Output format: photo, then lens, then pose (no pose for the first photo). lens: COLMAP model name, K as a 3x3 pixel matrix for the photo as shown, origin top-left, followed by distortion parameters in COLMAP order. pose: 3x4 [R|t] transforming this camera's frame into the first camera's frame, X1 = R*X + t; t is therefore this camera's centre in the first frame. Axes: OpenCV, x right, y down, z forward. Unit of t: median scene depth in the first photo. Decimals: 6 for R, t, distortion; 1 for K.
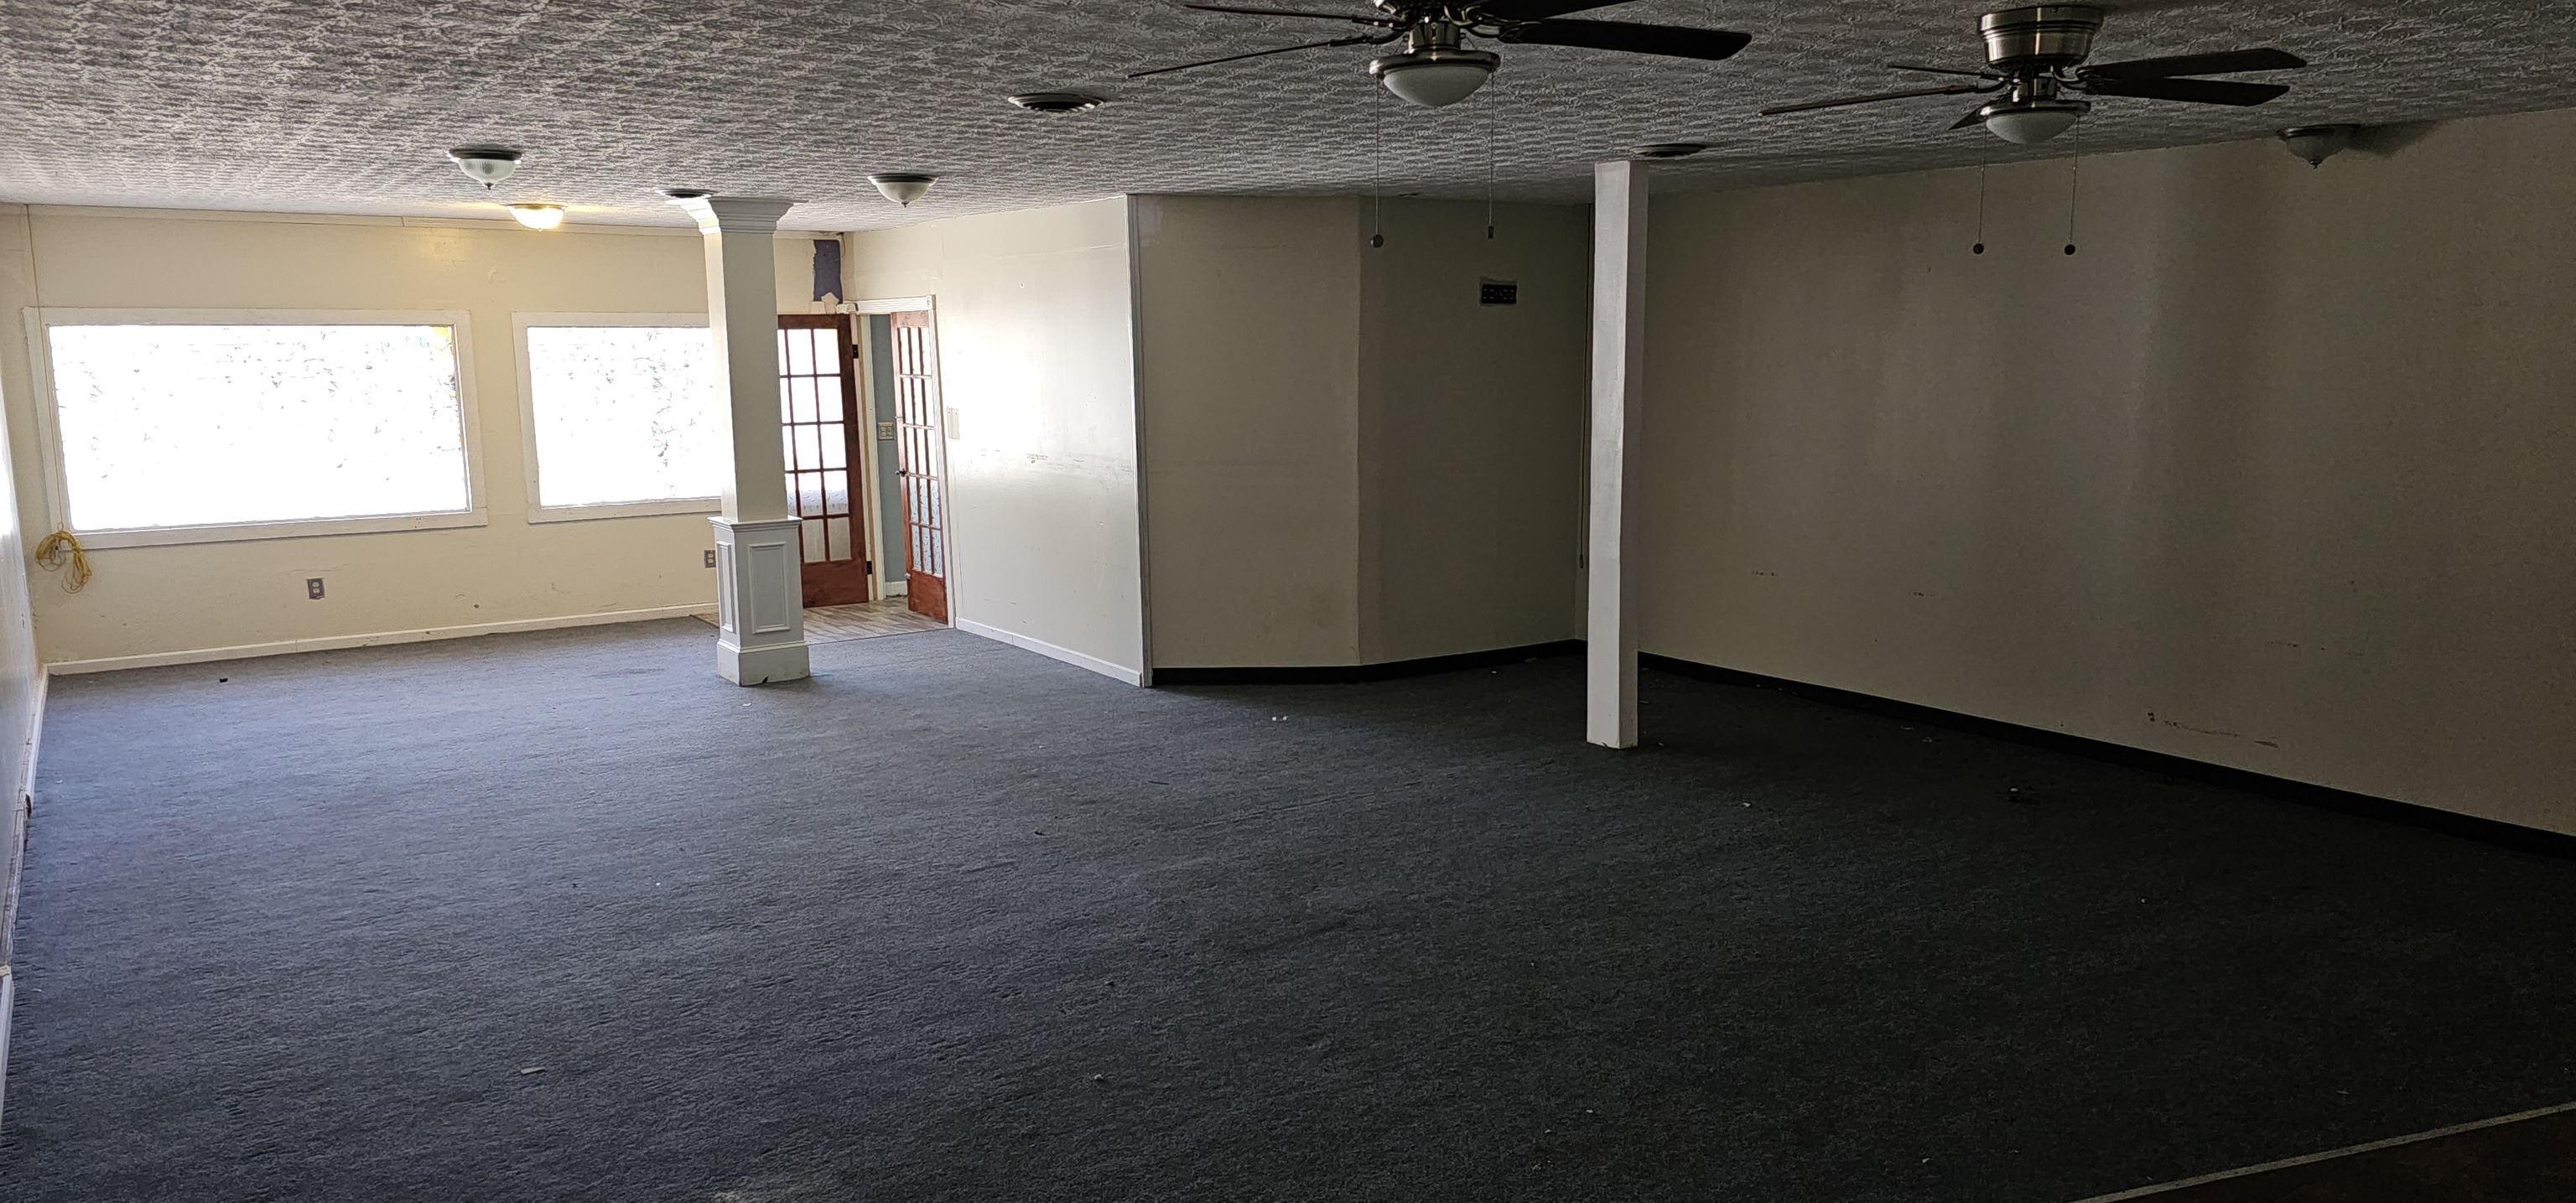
lens RADIAL K [[1764.0, 0, 1309.7], [0, 1764.0, 609.4], [0, 0, 1]] dist [0.084286, -0.064180]
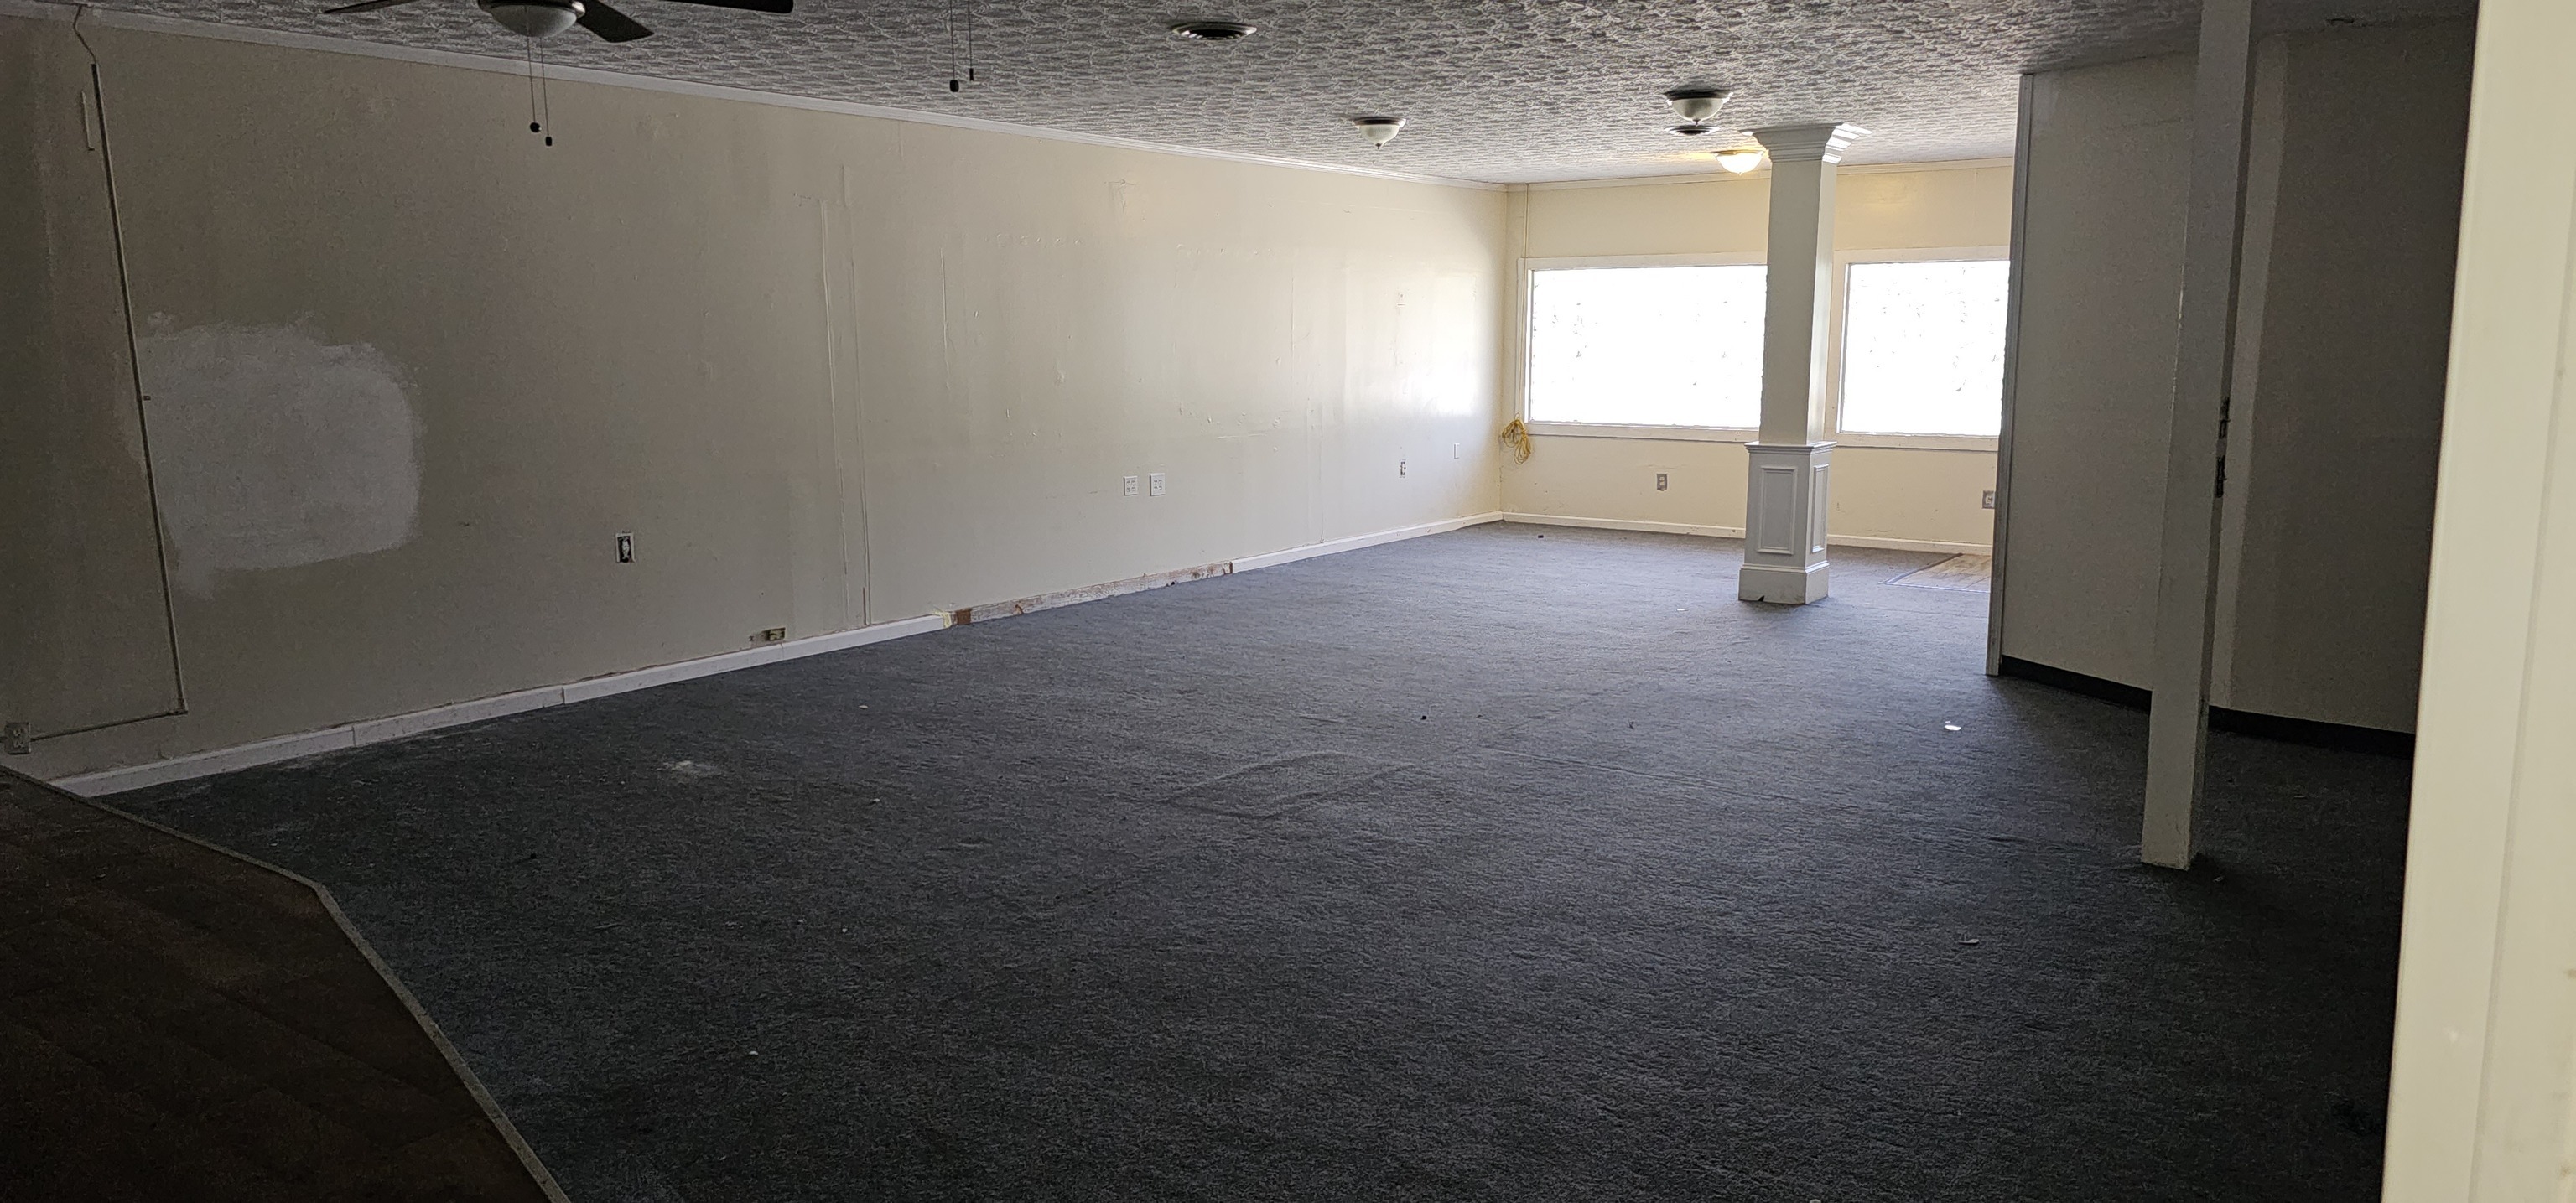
lens RADIAL K [[1764.0, 0, 1299.3], [0, 1764.0, 594.1], [0, 0, 1]] dist [0.084286, -0.064180]
pose [[0.325358, 0.153154, -0.933106, 0.556339], [-0.146929, 0.982999, 0.110112, -0.036267], [0.934106, 0.101274, 0.342329, 0.391842]]
